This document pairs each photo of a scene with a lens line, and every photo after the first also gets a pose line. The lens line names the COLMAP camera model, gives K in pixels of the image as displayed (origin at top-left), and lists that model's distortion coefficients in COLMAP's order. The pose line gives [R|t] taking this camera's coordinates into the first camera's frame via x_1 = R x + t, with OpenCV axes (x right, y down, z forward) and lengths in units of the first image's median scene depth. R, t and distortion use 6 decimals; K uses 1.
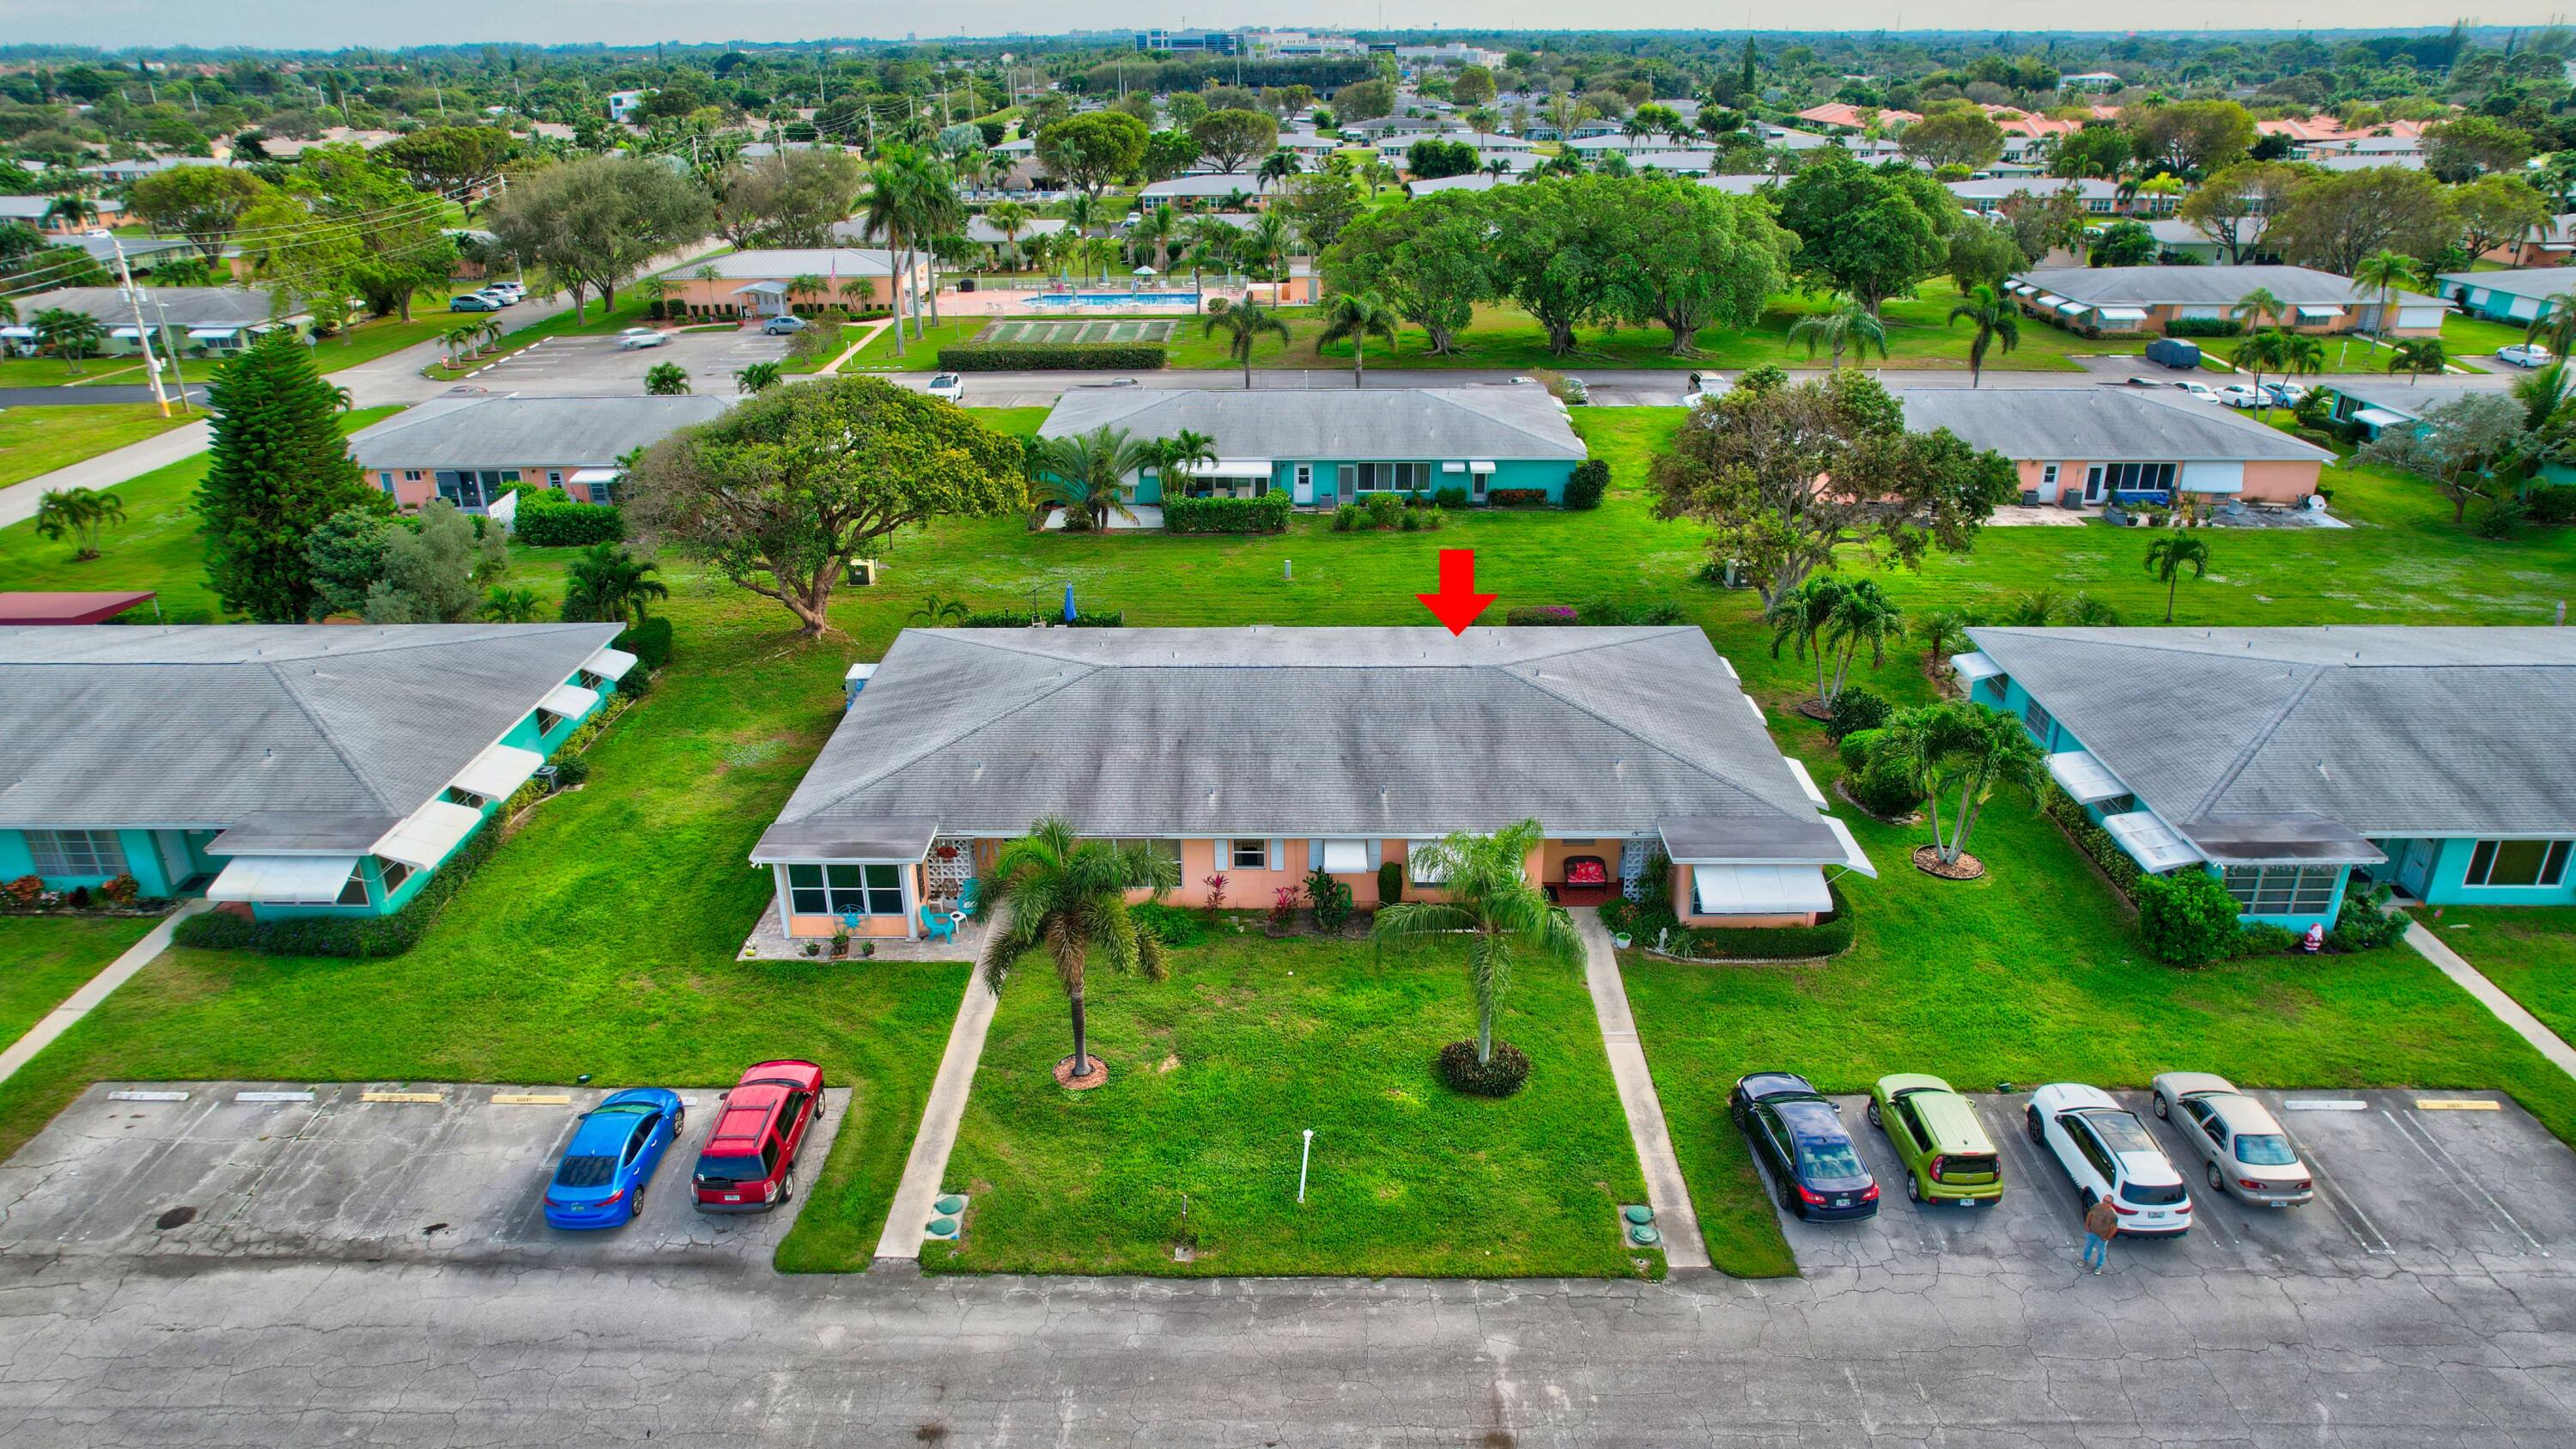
lens RADIAL K [[1647.7, 0, 1288.0], [0, 1647.7, 724.5], [0, 0, 1]] dist [-0.086893, 0.084581]
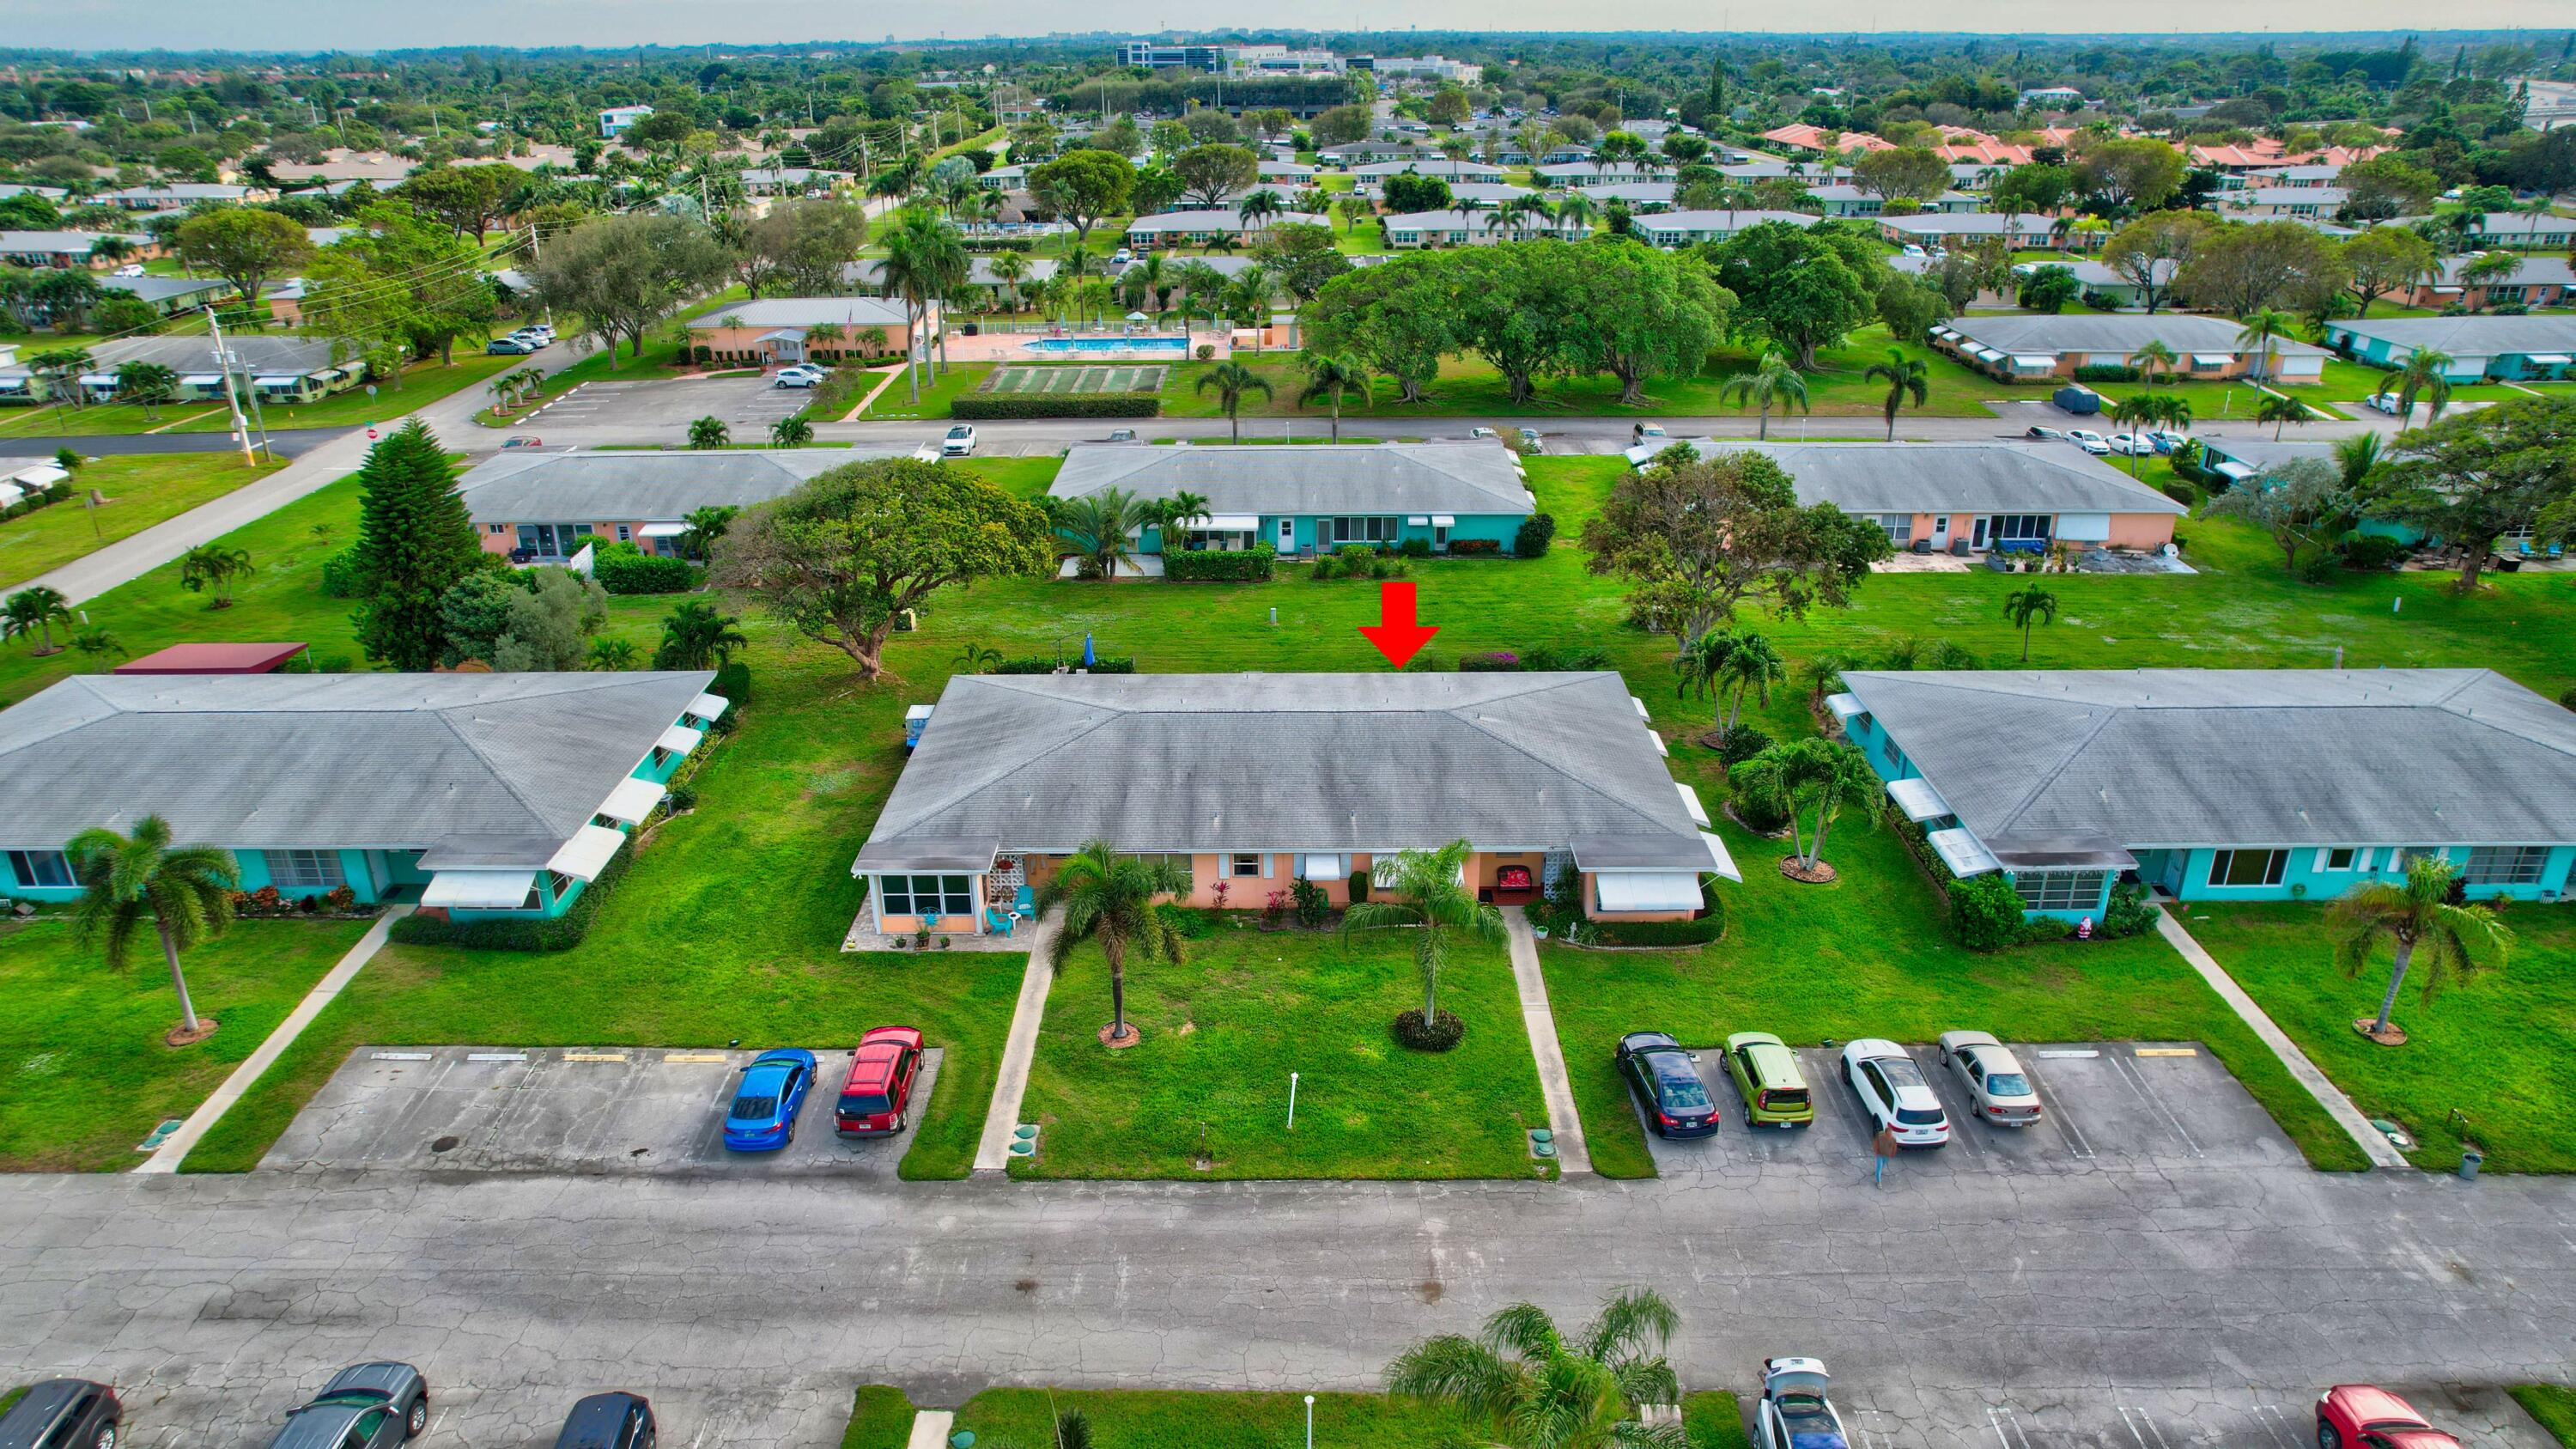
lens RADIAL K [[1644.1, 0, 1288.0], [0, 1644.1, 724.5], [0, 0, 1]] dist [-0.082226, 0.079067]
pose [[0.999924, -0.003474, 0.011838, -0.005656], [0.003481, 0.999994, -0.000558, -0.026066], [-0.011836, 0.000599, 0.999930, -0.237558]]
